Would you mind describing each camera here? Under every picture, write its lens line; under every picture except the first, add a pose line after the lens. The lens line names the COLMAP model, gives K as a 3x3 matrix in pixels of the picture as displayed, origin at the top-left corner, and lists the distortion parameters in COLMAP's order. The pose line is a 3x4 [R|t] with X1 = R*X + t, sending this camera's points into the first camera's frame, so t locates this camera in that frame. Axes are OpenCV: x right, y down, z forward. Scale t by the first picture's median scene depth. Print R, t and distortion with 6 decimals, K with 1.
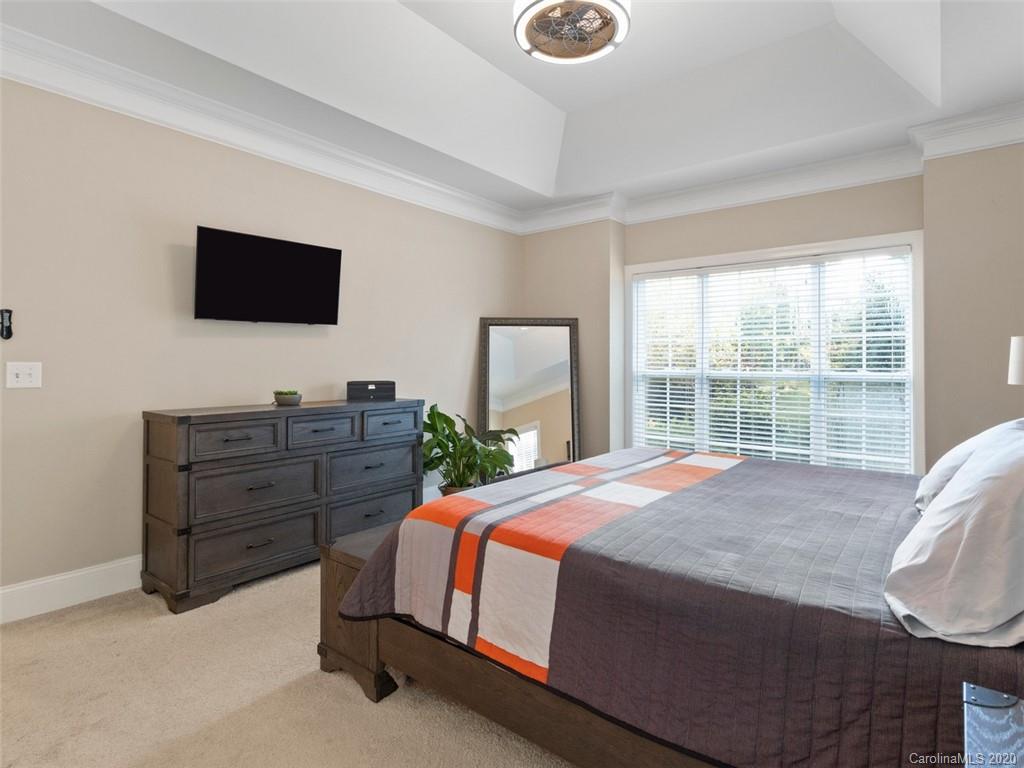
lens RADIAL K [[537.5, 0, 514.2], [0, 537.5, 372.2], [0, 0, 1]] dist [0.000788, 0.000228]
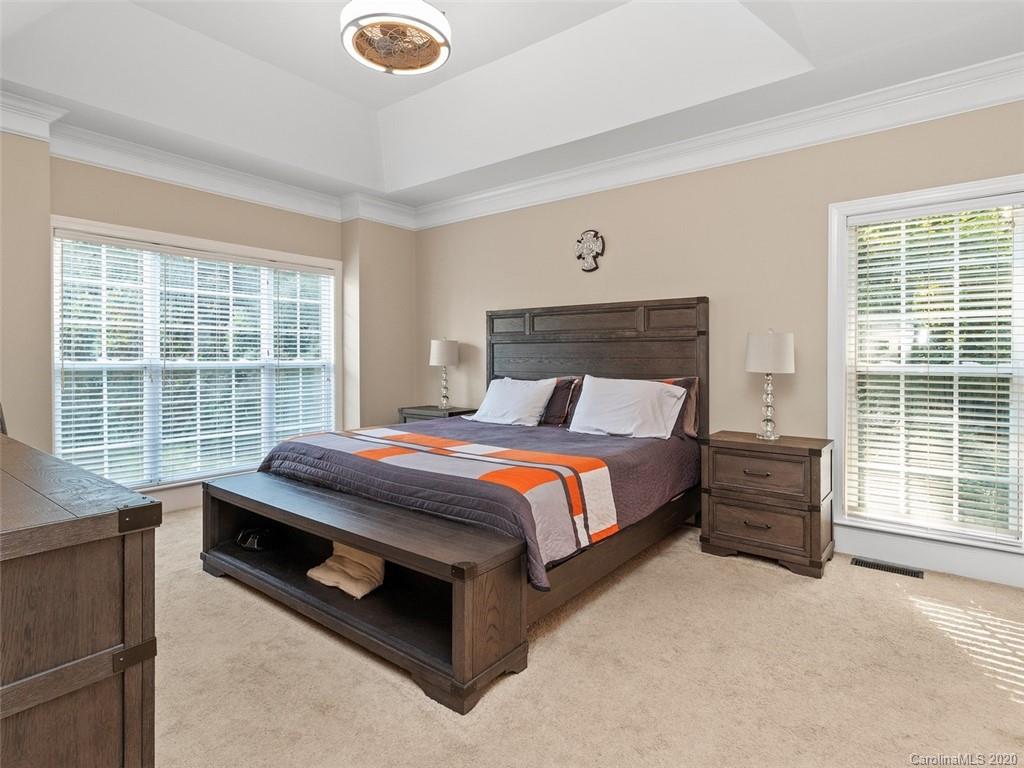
lens RADIAL K [[537.5, 0, 514.2], [0, 537.5, 372.2], [0, 0, 1]] dist [0.000788, 0.000228]
pose [[-0.001432, -0.034399, 0.999407, -0.622879], [0.012934, 0.999324, 0.034415, -0.008552], [-0.999915, 0.012976, -0.000986, 0.482626]]
